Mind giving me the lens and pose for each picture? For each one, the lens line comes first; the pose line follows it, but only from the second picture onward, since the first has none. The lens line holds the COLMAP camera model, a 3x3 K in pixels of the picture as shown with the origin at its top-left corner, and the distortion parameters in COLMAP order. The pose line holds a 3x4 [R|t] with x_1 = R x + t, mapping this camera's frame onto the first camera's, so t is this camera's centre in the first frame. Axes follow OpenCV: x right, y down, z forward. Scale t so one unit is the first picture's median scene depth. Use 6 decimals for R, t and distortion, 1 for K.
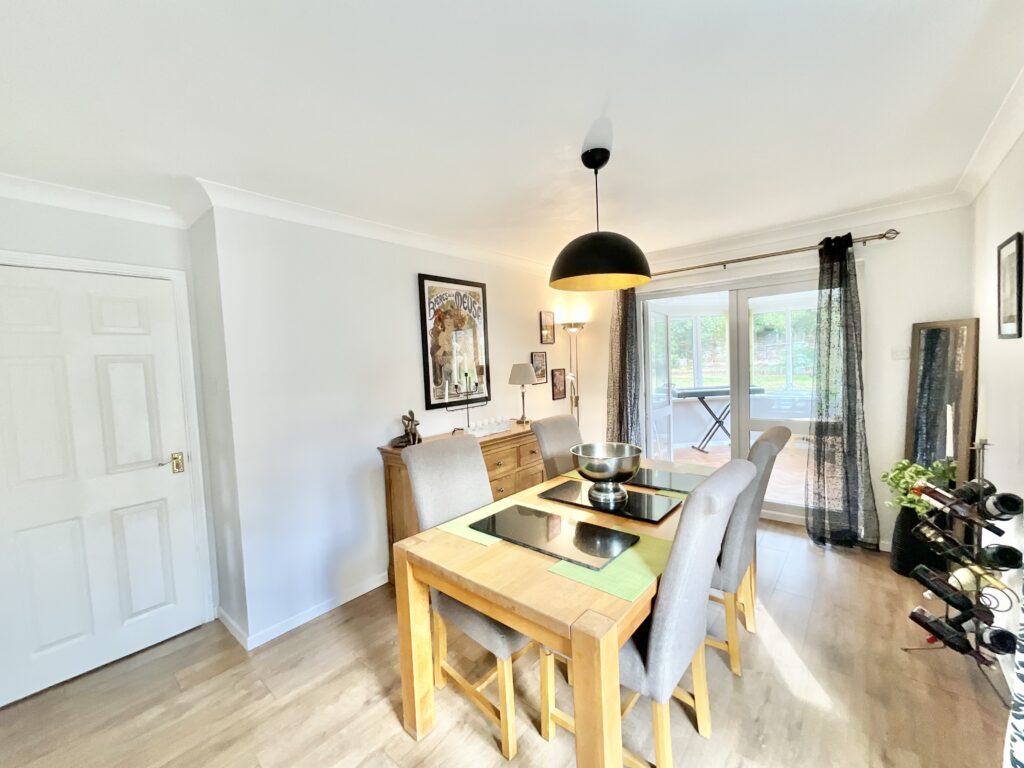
lens RADIAL K [[417.1, 0, 509.5], [0, 417.1, 383.2], [0, 0, 1]] dist [0.000233, 0.000010]
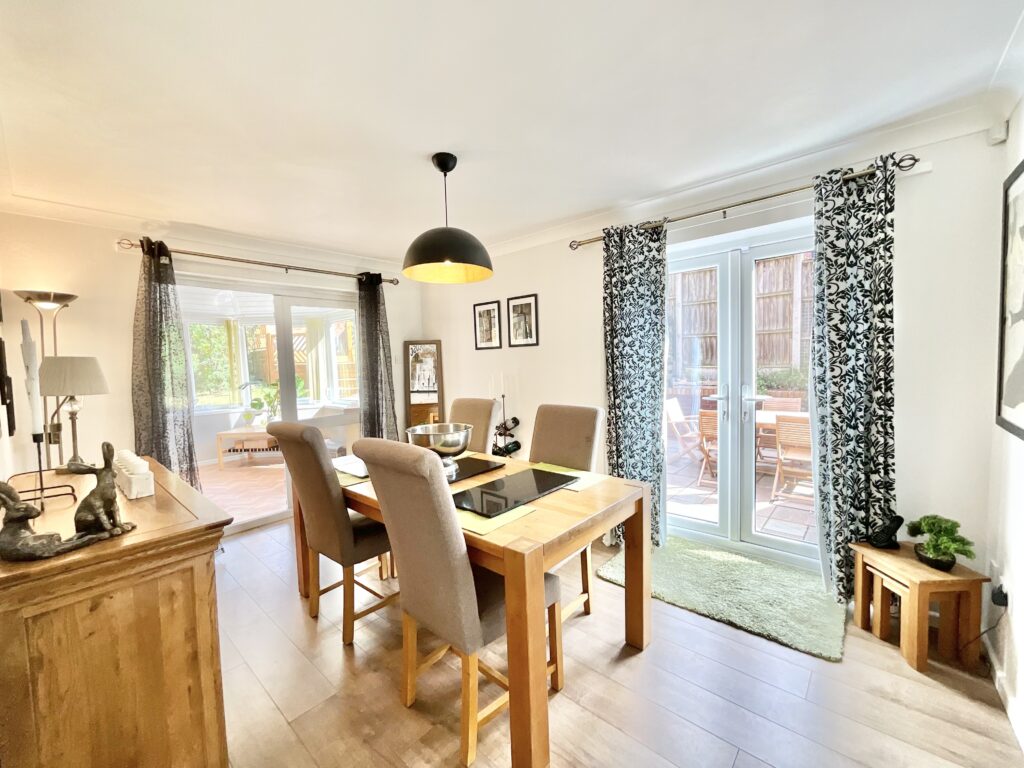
lens RADIAL K [[417.1, 0, 509.5], [0, 417.1, 383.2], [0, 0, 1]] dist [0.000233, 0.000010]
pose [[0.012628, -0.011069, 0.999859, -0.603667], [0.084156, 0.996403, 0.009968, 0.034674], [-0.996373, 0.084019, 0.013514, 0.572597]]
